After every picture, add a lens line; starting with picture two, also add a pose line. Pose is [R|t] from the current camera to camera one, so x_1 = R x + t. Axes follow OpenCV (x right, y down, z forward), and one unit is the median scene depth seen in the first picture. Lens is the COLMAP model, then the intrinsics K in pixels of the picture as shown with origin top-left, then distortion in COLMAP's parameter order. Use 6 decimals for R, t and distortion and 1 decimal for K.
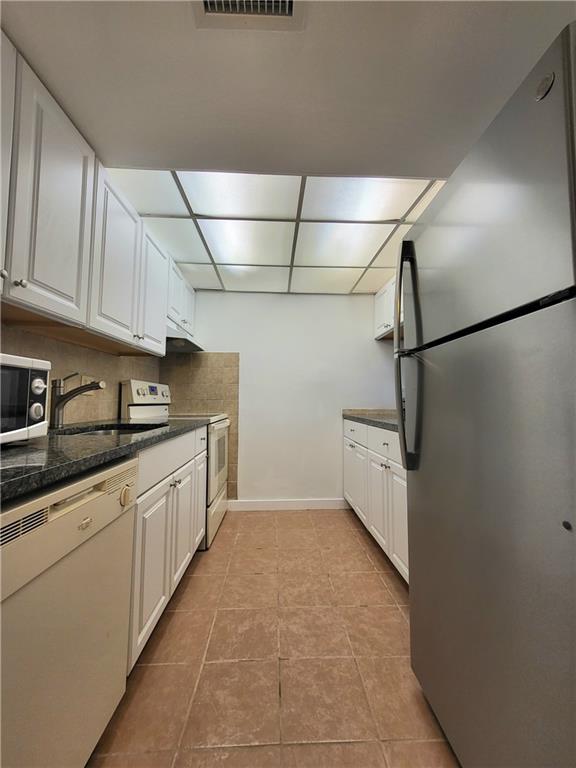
lens RADIAL K [[302.5, 0, 286.9], [0, 302.5, 381.2], [0, 0, 1]] dist [0.006008, -0.000789]
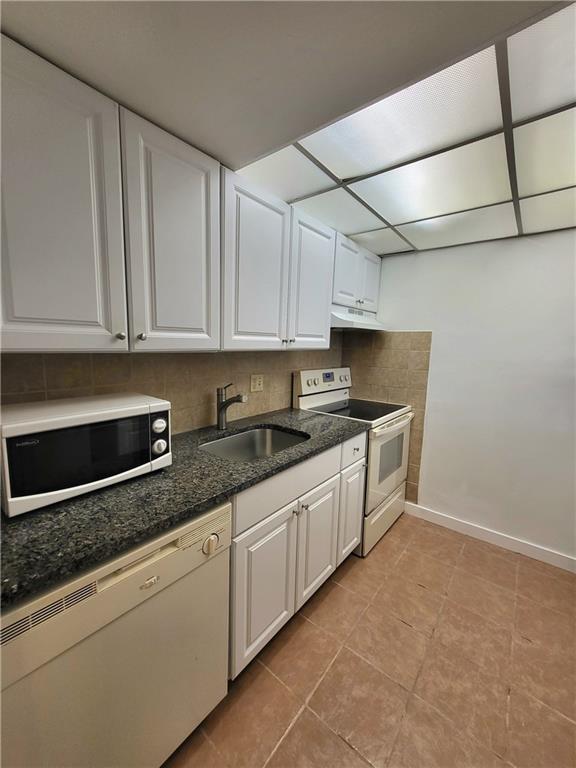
lens RADIAL K [[302.5, 0, 286.9], [0, 302.5, 381.2], [0, 0, 1]] dist [0.006008, -0.000789]
pose [[0.749619, 0.098517, -0.654497, 0.132432], [0.017120, 0.985643, 0.167972, -0.159849], [0.661648, -0.137120, 0.737170, 0.237695]]
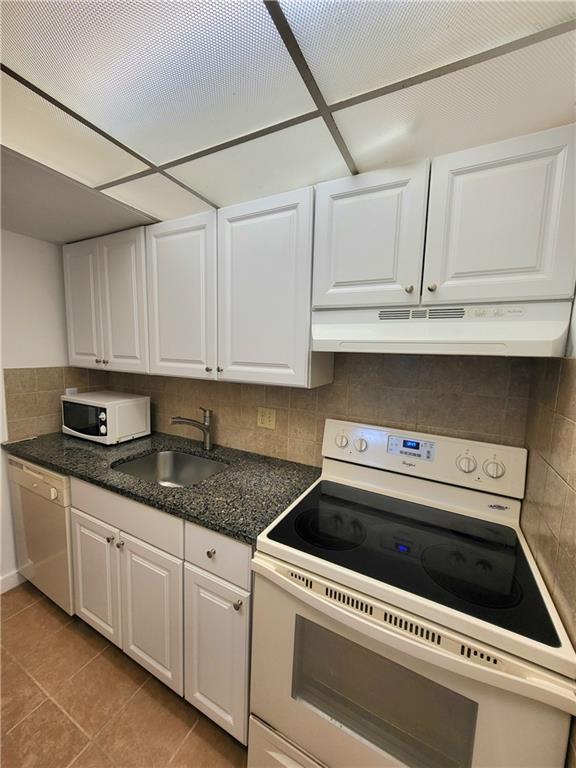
lens RADIAL K [[302.5, 0, 286.9], [0, 302.5, 381.2], [0, 0, 1]] dist [0.006008, -0.000789]
pose [[-0.496864, 0.068753, -0.865101, 0.099244], [0.016753, 0.997431, 0.069648, -0.147932], [0.867667, 0.020113, -0.496739, 1.380656]]
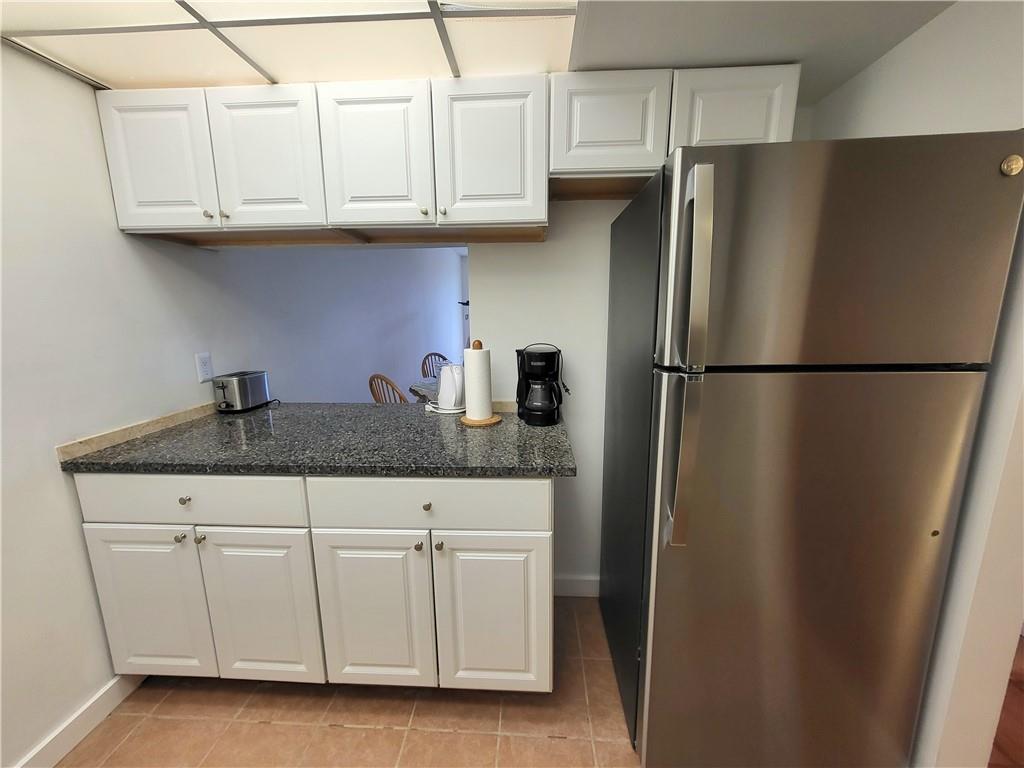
lens RADIAL K [[403.4, 0, 507.7], [0, 403.4, 386.7], [0, 0, 1]] dist [0.006008, -0.000789]
pose [[0.112953, -0.194918, 0.974294, -0.255634], [-0.046447, 0.978461, 0.201137, -0.120083], [-0.992514, -0.067972, 0.101467, 0.751182]]
